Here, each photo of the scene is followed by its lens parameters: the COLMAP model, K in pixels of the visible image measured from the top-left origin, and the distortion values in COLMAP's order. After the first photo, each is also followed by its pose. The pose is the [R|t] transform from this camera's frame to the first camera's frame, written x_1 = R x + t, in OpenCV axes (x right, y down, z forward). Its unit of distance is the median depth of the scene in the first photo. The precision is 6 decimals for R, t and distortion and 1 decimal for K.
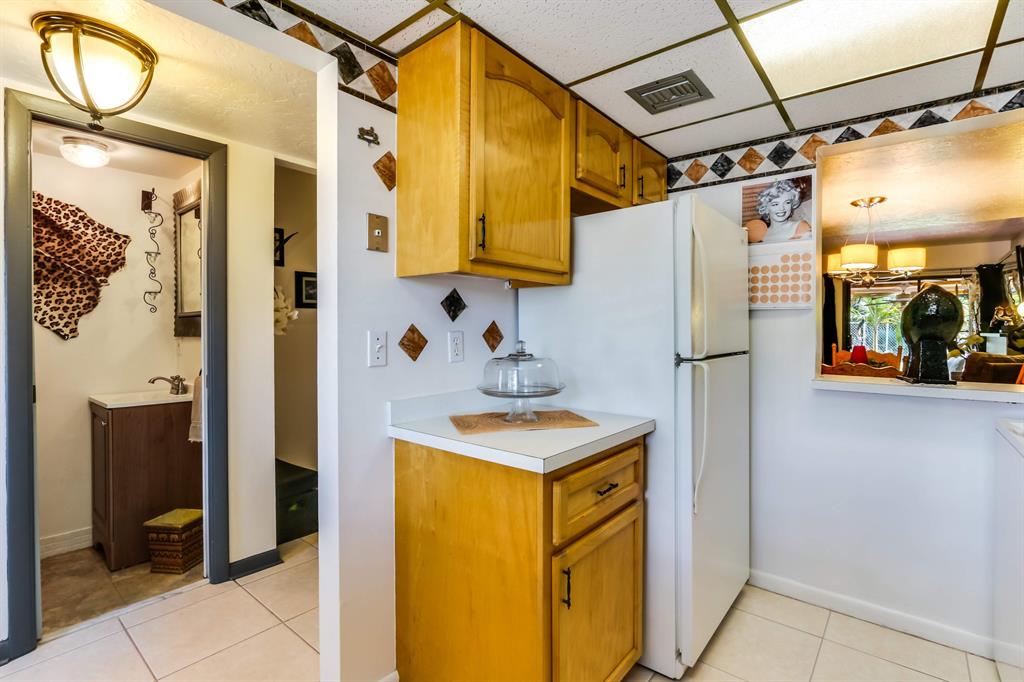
lens RADIAL K [[484.0, 0, 515.1], [0, 484.0, 337.7], [0, 0, 1]] dist [-0.018898, 0.002074]
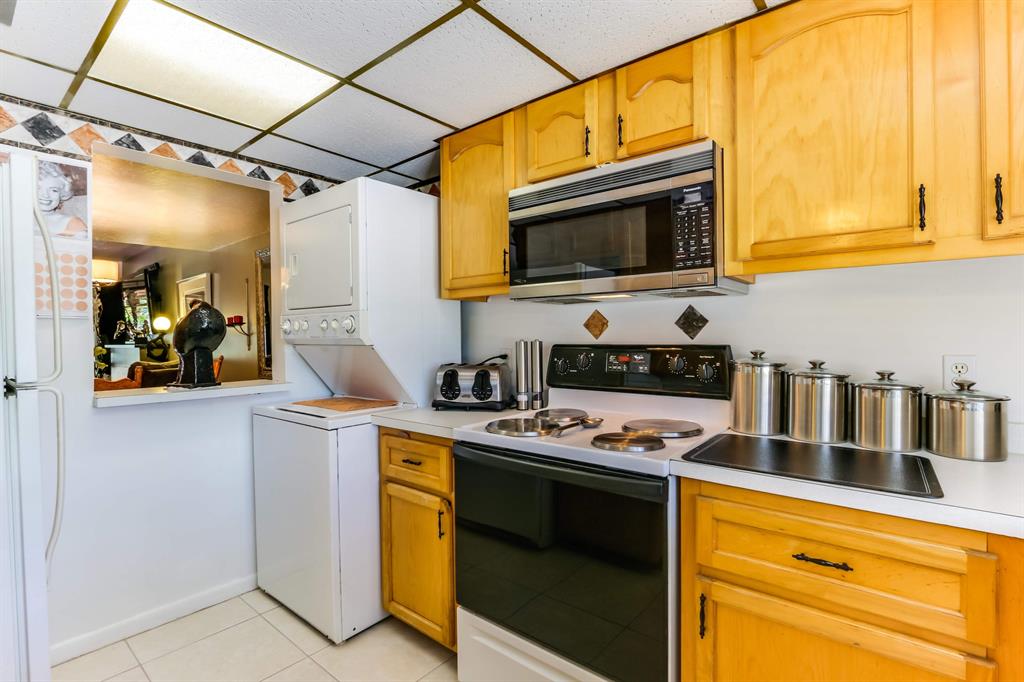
lens RADIAL K [[484.0, 0, 512.9], [0, 484.0, 345.5], [0, 0, 1]] dist [-0.018898, 0.002074]
pose [[0.006312, -0.019819, 0.999784, -0.265956], [0.030906, 0.999330, 0.019615, -0.003665], [-0.999502, 0.030775, 0.006920, 0.213334]]
